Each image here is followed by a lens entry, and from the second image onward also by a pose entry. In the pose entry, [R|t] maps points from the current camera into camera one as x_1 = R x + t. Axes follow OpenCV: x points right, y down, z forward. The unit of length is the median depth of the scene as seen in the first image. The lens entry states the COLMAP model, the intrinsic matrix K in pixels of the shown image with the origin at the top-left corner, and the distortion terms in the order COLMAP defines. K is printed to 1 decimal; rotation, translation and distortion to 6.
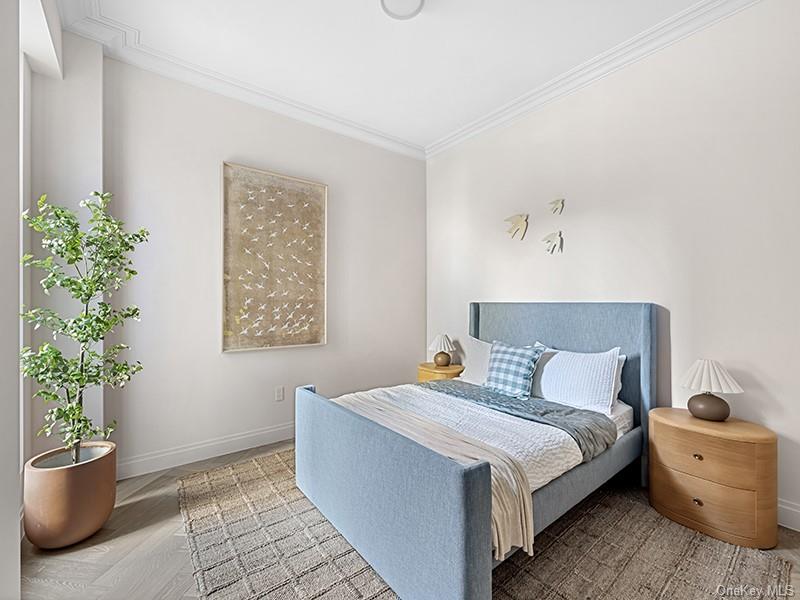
lens RADIAL K [[327.0, 0, 403.1], [0, 327.0, 287.9], [0, 0, 1]] dist [-0.000604, 0.000329]
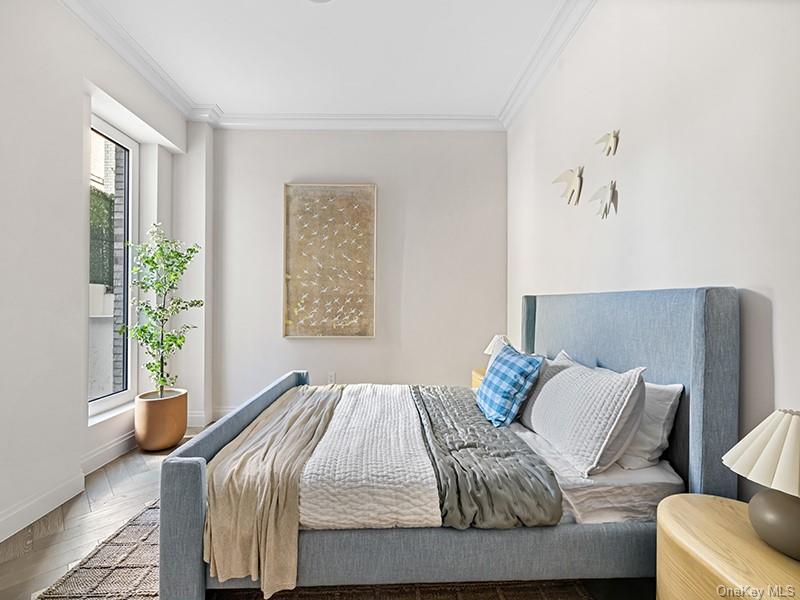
lens RADIAL K [[327.0, 0, 403.1], [0, 327.0, 287.9], [0, 0, 1]] dist [-0.000604, 0.000329]
pose [[0.819146, -0.026115, -0.572991, 0.493138], [0.026276, 0.999623, -0.007994, 0.029116], [0.572983, -0.008508, 0.819523, 0.230643]]
